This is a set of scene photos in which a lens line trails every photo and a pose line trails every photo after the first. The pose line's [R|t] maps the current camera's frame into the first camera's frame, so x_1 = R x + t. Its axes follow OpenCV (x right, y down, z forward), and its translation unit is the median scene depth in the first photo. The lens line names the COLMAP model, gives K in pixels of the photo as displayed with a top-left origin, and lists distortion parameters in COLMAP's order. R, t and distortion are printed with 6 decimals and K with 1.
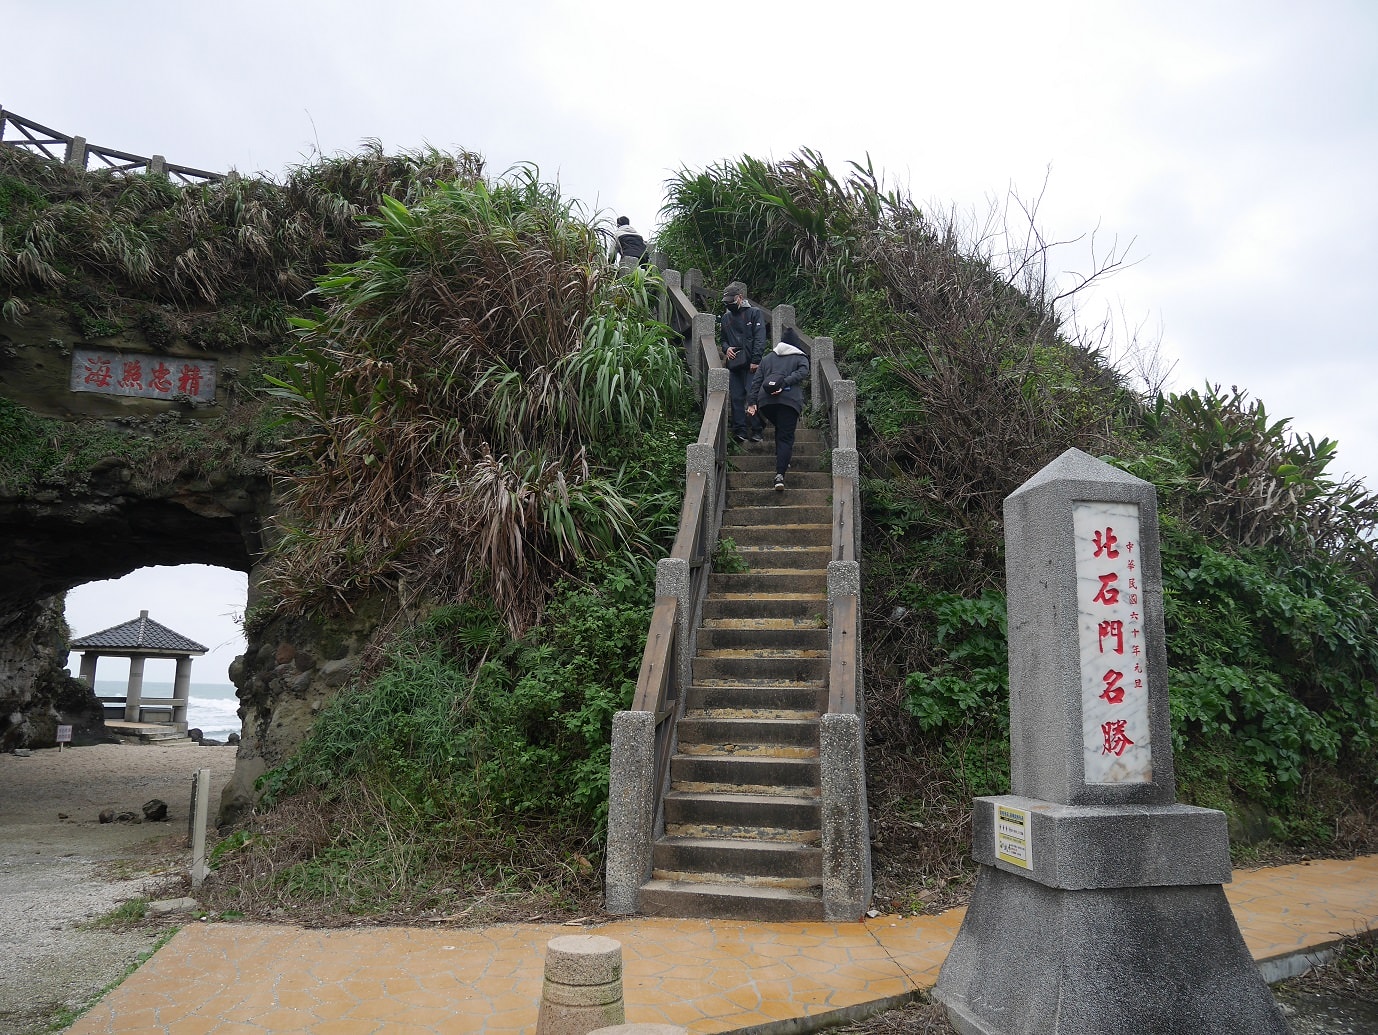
lens RADIAL K [[989.5, 0, 691.2], [0, 989.5, 516.4], [0, 0, 1]] dist [-0.069802, 0.025106]
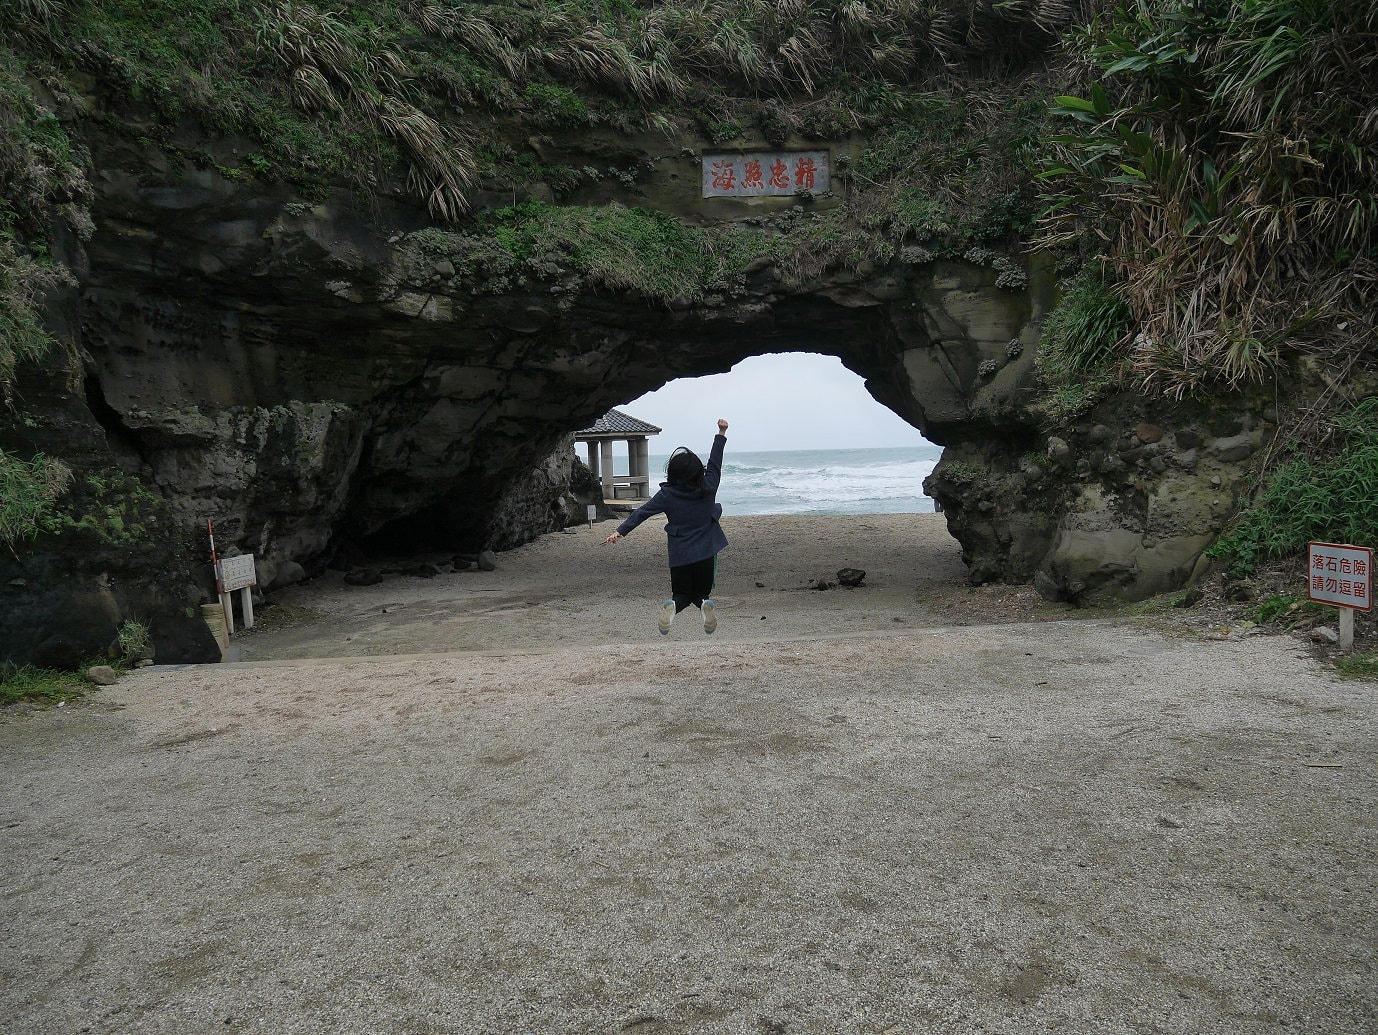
lens RADIAL K [[989.5, 0, 696.7], [0, 989.5, 512.9], [0, 0, 1]] dist [-0.069802, 0.025106]
pose [[0.963717, -0.035484, -0.264557, -0.454459], [0.098014, 0.968931, 0.227081, -0.049005], [0.248280, -0.244772, 0.937253, -0.106293]]
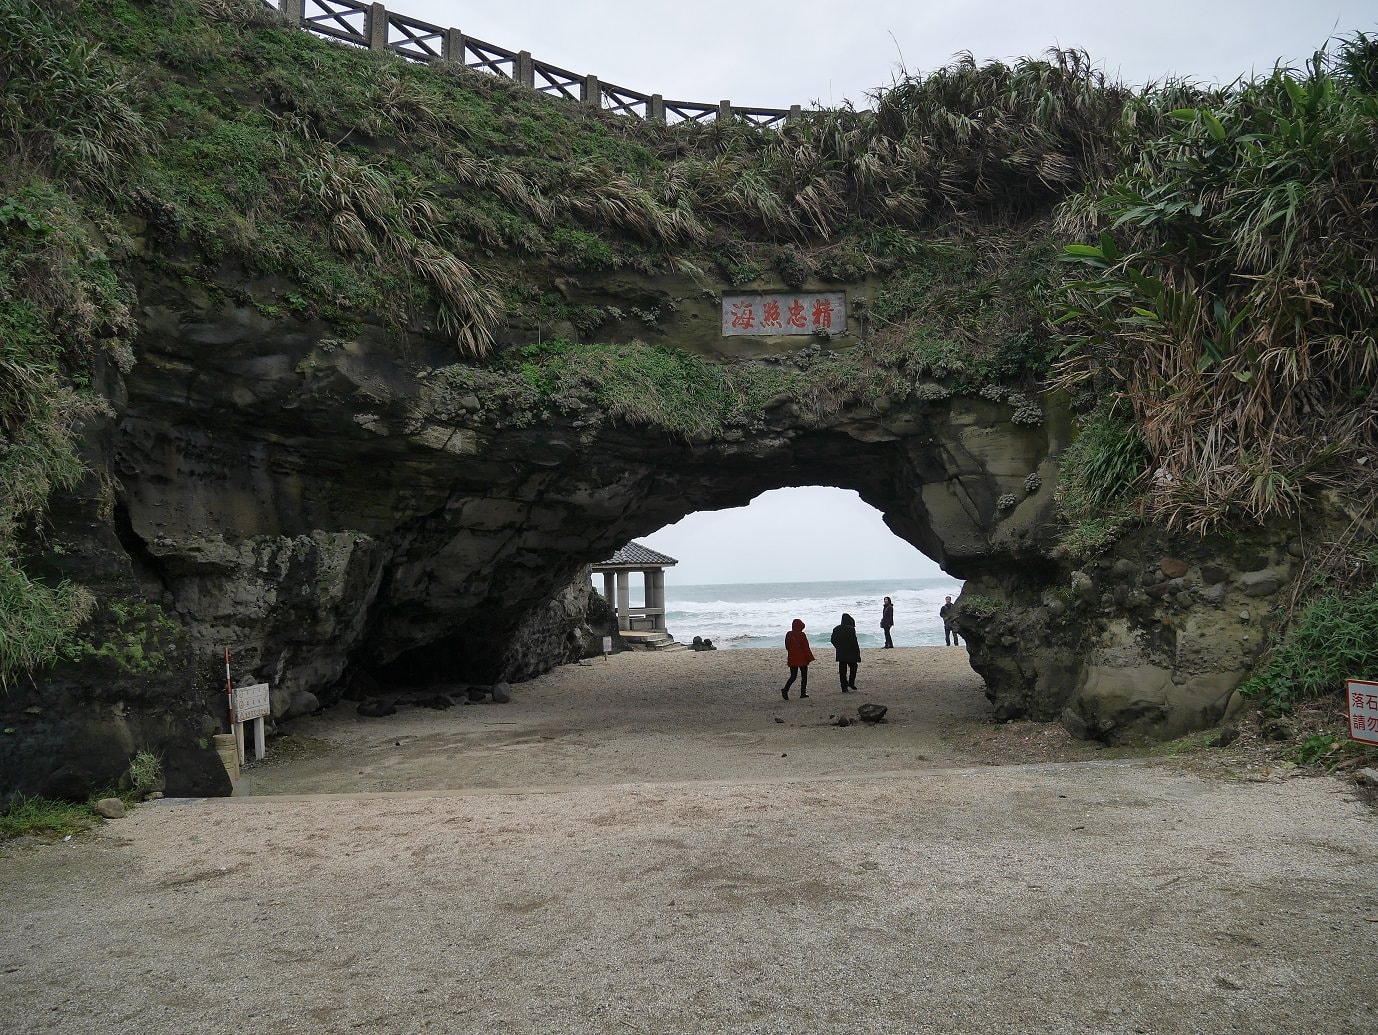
lens RADIAL K [[989.5, 0, 696.3], [0, 989.5, 511.8], [0, 0, 1]] dist [-0.069802, 0.025106]
pose [[0.960020, -0.065274, -0.272216, -0.460446], [0.094217, 0.991044, 0.094636, -0.051301], [0.263601, -0.116500, 0.957571, -0.105670]]
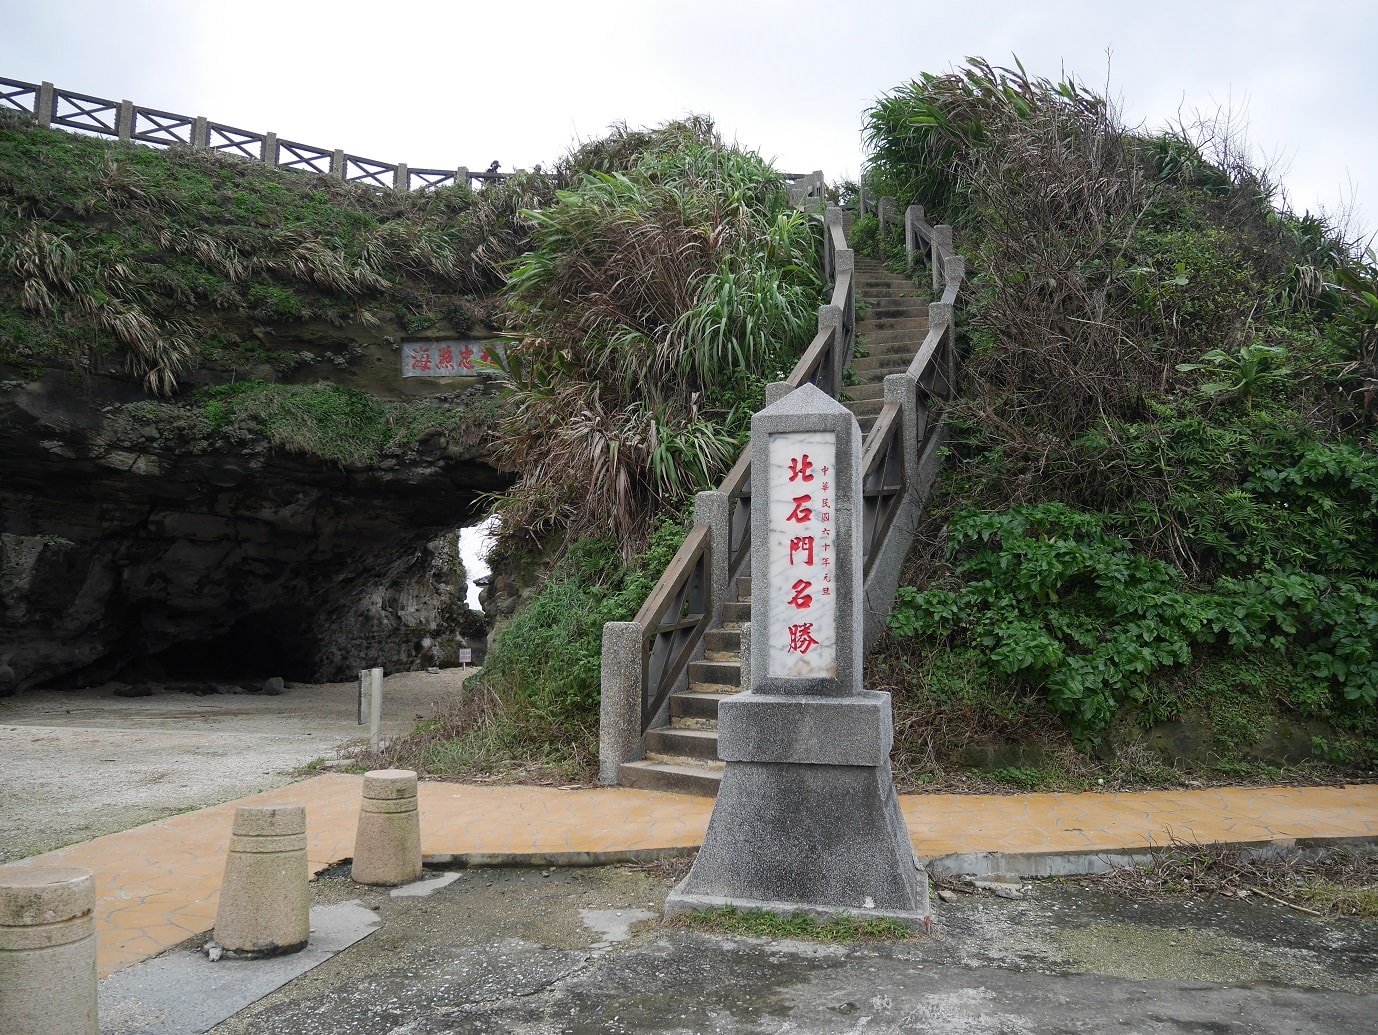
lens RADIAL K [[989.5, 0, 690.4], [0, 989.5, 510.8], [0, 0, 1]] dist [-0.069802, 0.025106]
pose [[0.920035, -0.049460, -0.388702, 0.207726], [0.075902, 0.995708, 0.052958, 0.001460], [0.384414, -0.078226, 0.919840, -0.030359]]
